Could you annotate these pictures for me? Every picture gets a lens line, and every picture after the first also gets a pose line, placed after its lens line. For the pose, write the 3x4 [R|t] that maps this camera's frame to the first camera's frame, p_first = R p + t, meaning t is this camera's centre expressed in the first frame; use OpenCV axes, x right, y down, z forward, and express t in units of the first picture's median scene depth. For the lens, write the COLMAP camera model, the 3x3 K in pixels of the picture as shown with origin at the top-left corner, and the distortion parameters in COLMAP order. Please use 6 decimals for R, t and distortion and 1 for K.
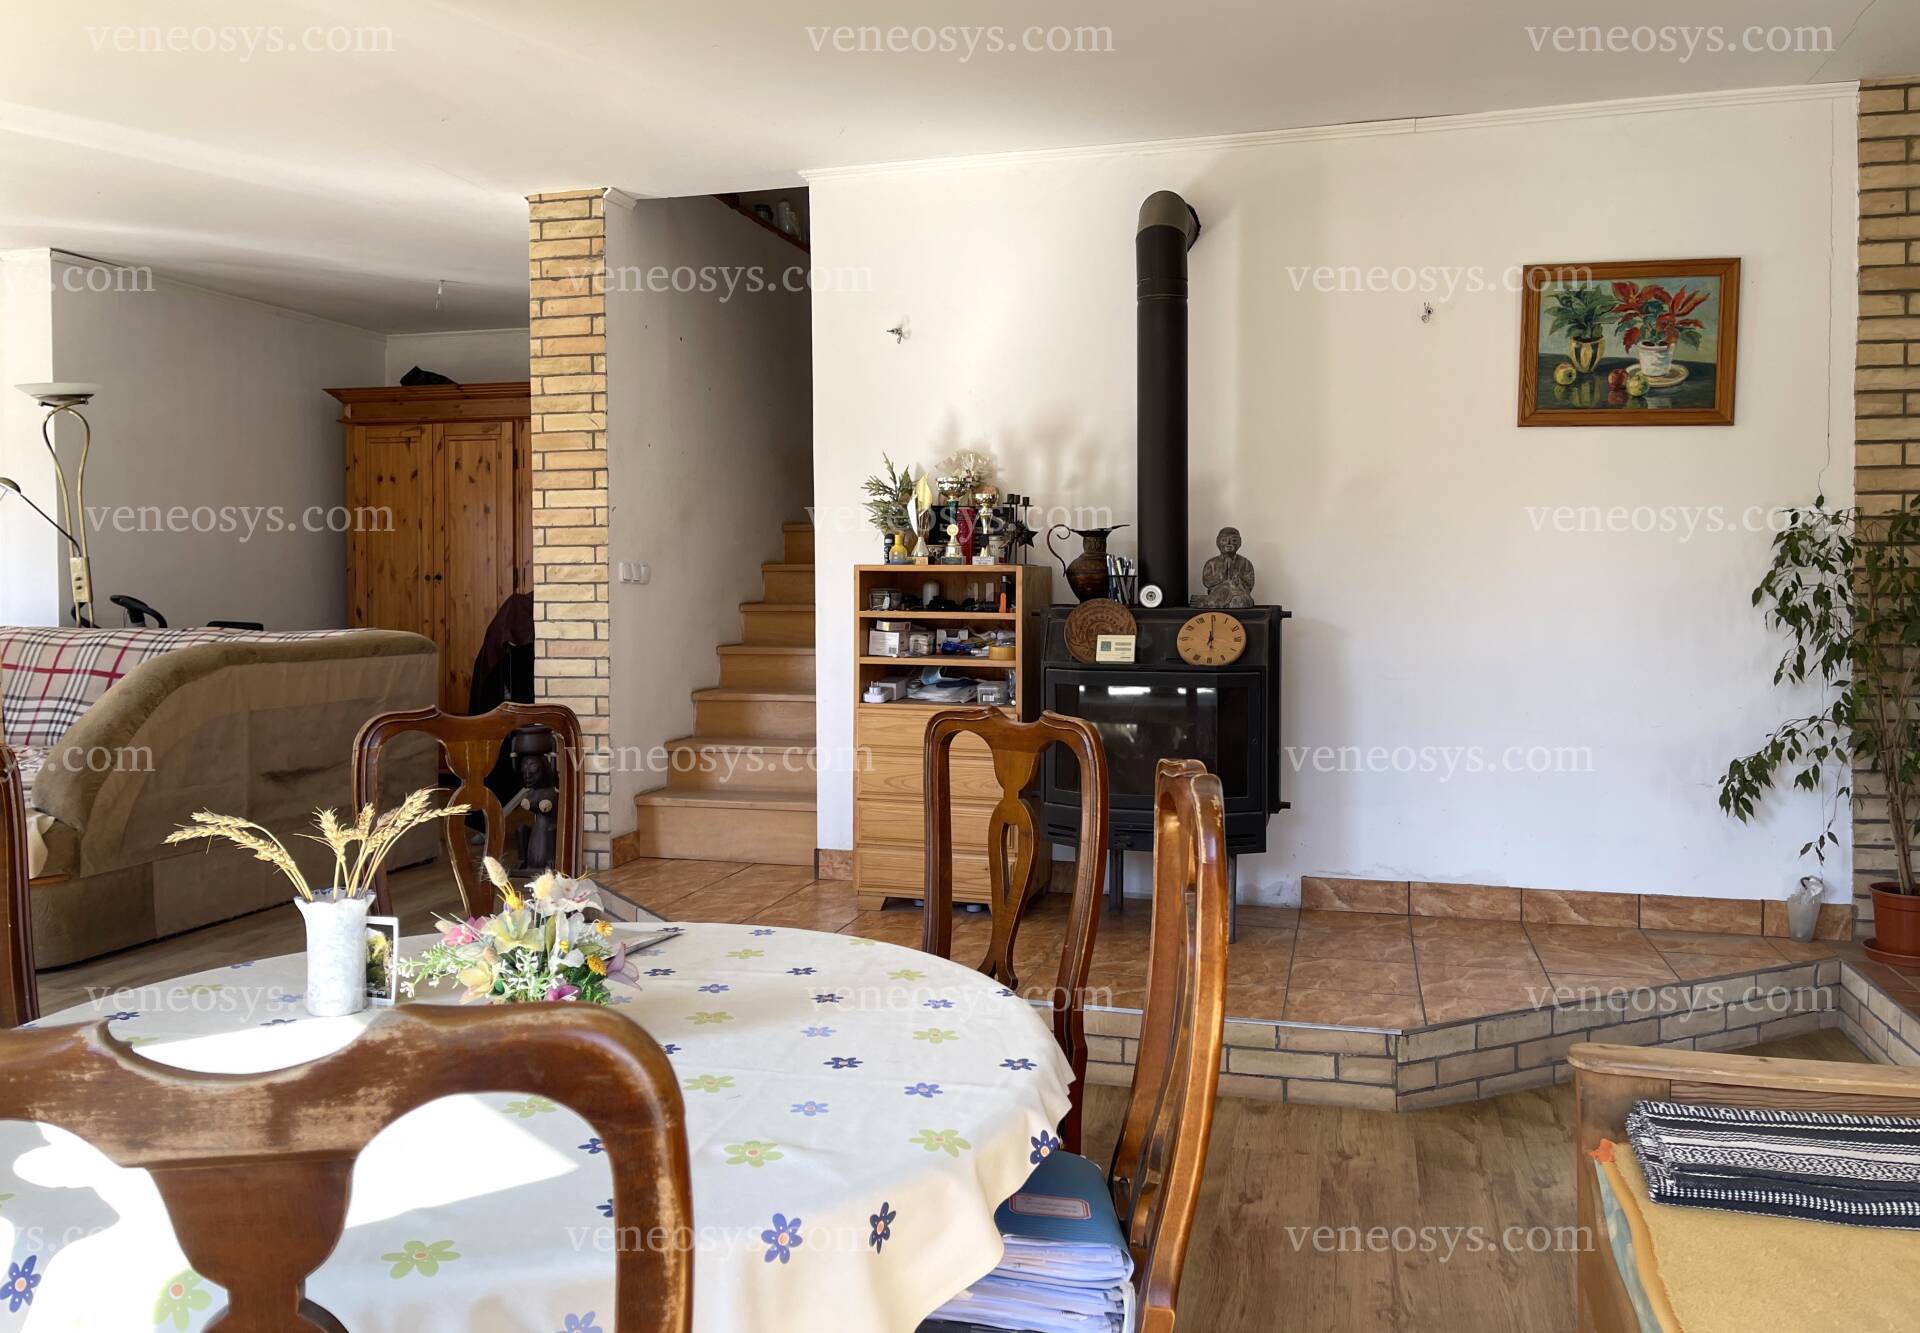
lens RADIAL K [[1473.4, 0, 962.5], [0, 1473.4, 635.7], [0, 0, 1]] dist [0.066220, -0.062310]
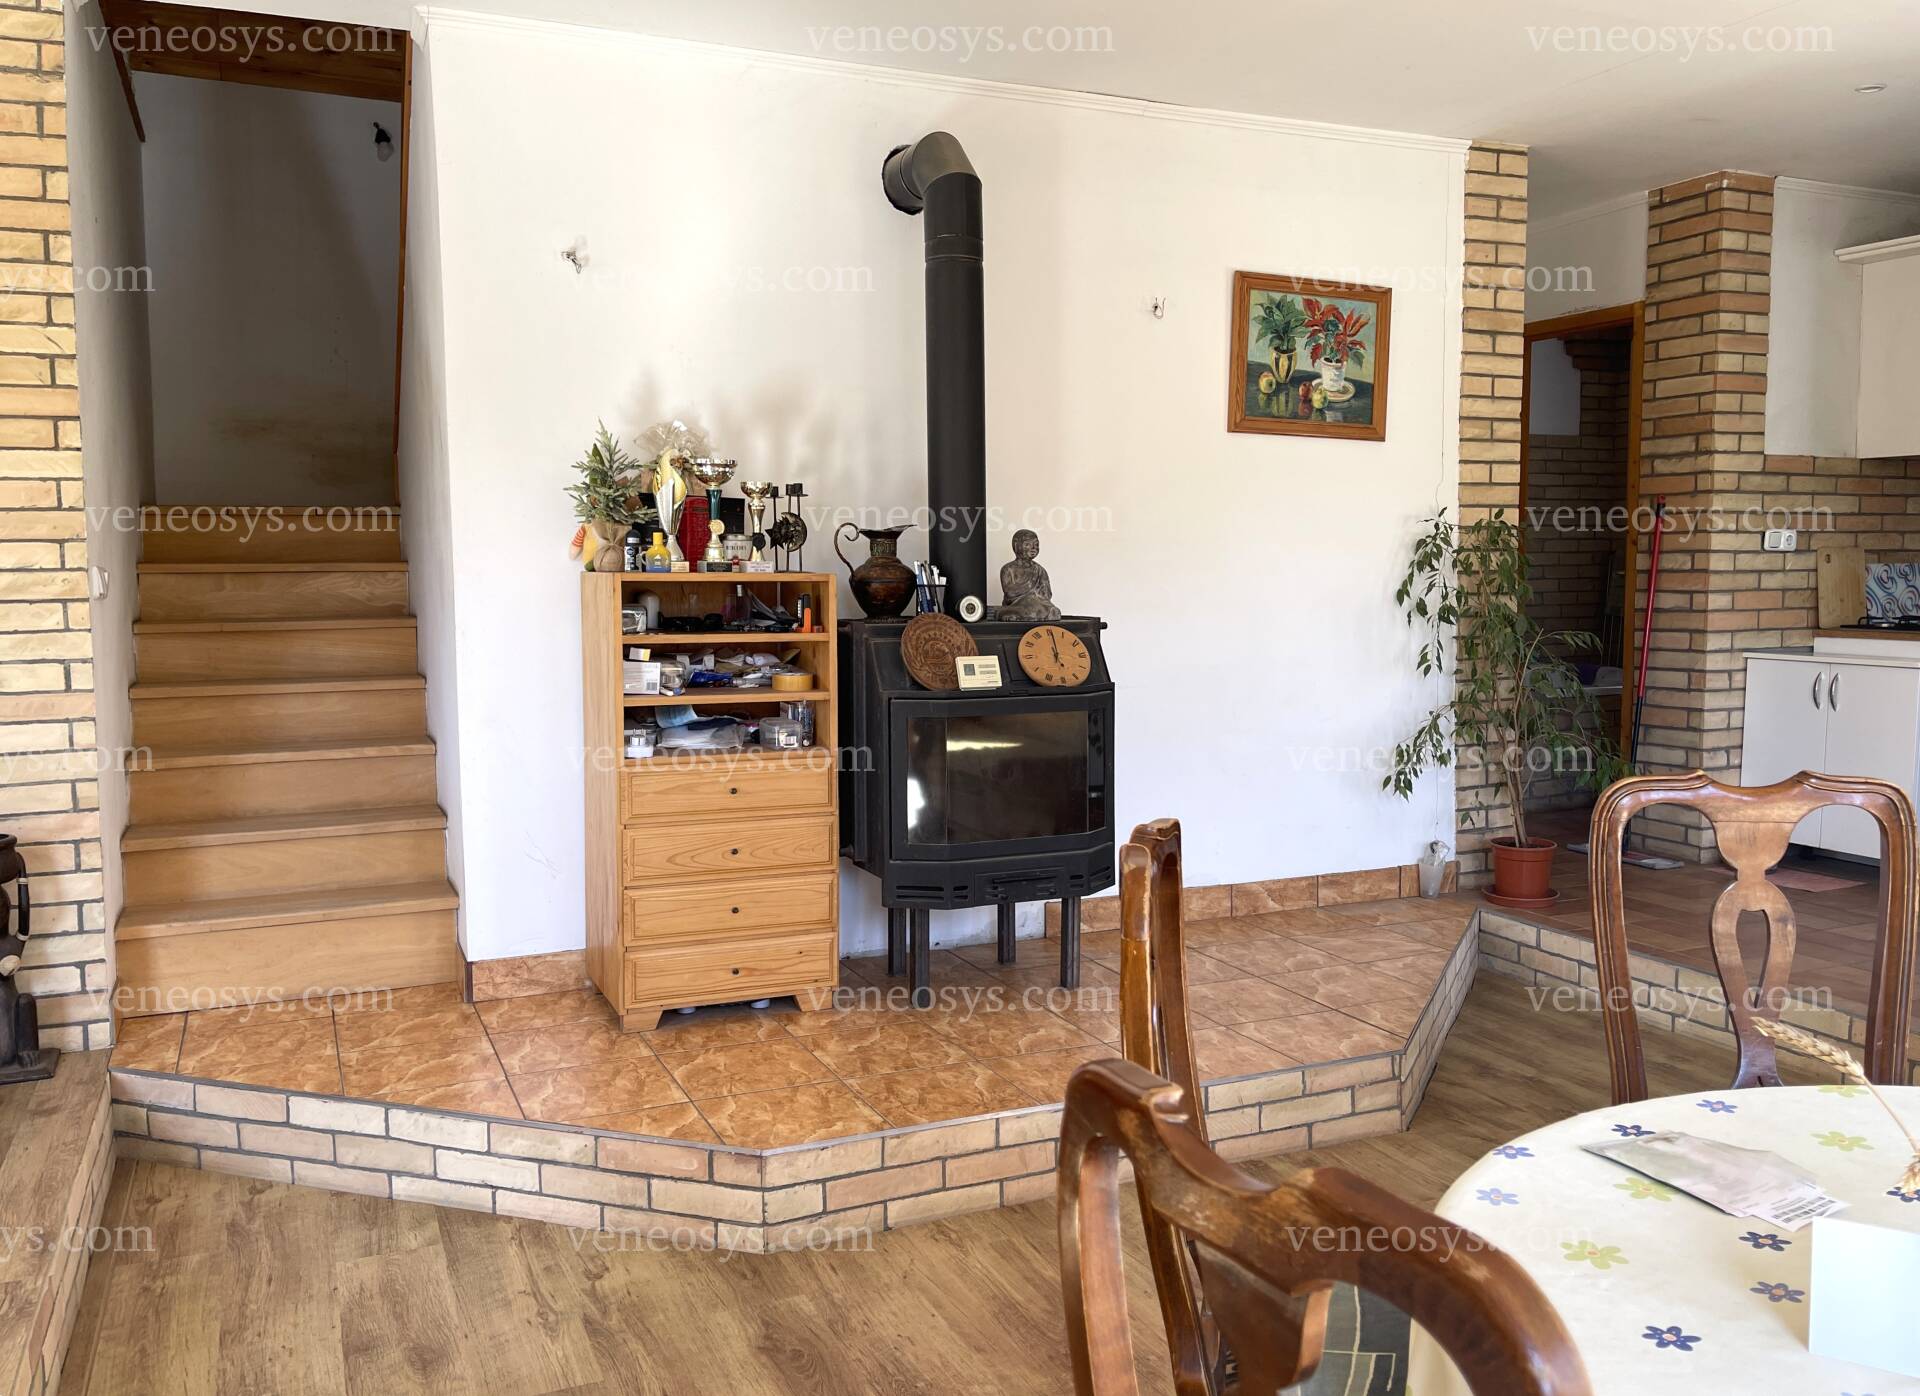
lens RADIAL K [[1509.2, 0, 946.1], [0, 1509.2, 689.2], [0, 0, 1]] dist [0.064473, -0.084706]
pose [[0.784661, -0.054906, 0.617488, -0.427183], [0.027543, 0.998174, 0.053756, -0.027274], [-0.619312, -0.025173, 0.784741, 0.311677]]
